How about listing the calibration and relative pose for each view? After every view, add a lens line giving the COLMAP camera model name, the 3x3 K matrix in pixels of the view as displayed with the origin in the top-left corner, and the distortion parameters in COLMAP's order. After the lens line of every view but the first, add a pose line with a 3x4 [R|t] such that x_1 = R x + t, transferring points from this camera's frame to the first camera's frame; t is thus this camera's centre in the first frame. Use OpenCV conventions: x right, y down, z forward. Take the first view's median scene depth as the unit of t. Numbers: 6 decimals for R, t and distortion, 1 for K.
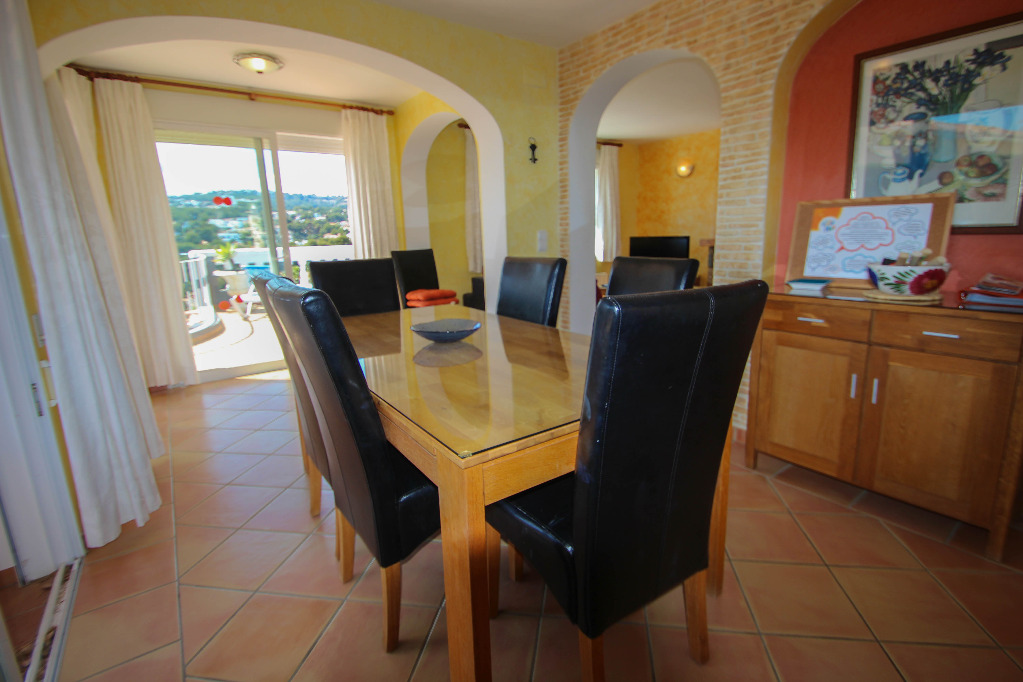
lens RADIAL K [[481.7, 0, 531.9], [0, 481.7, 332.5], [0, 0, 1]] dist [-0.000029, -0.011439]
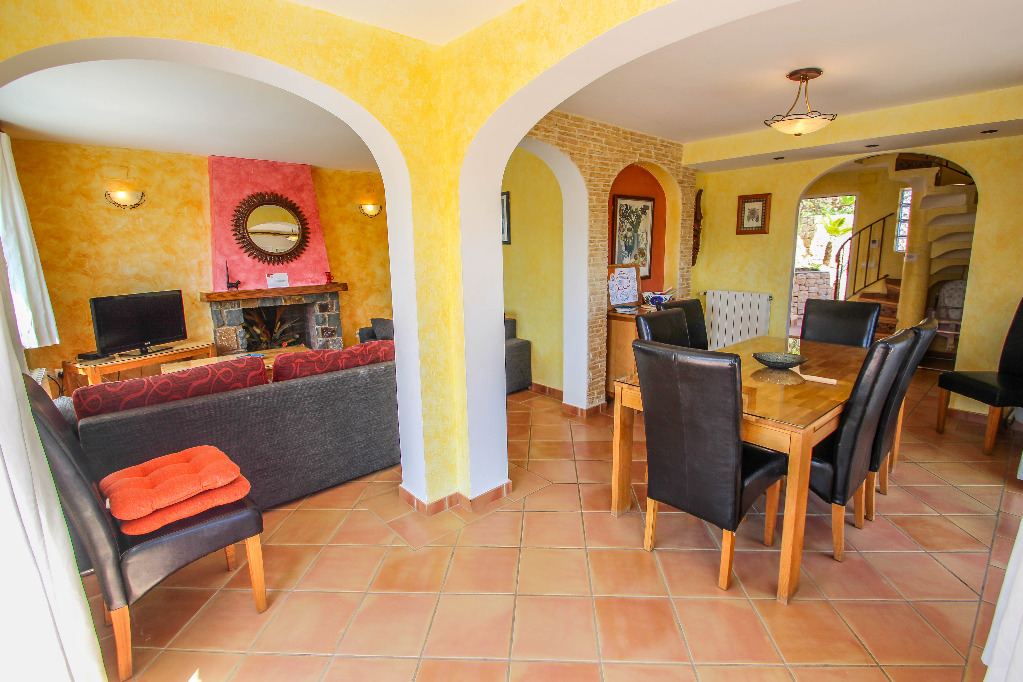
lens RADIAL K [[481.7, 0, 531.9], [0, 481.7, 332.5], [0, 0, 1]] dist [-0.000029, -0.011439]
pose [[-0.107700, -0.153840, 0.982209, -1.080602], [0.212571, 0.961545, 0.173912, -0.356425], [-0.971192, 0.227520, -0.070856, 1.283919]]
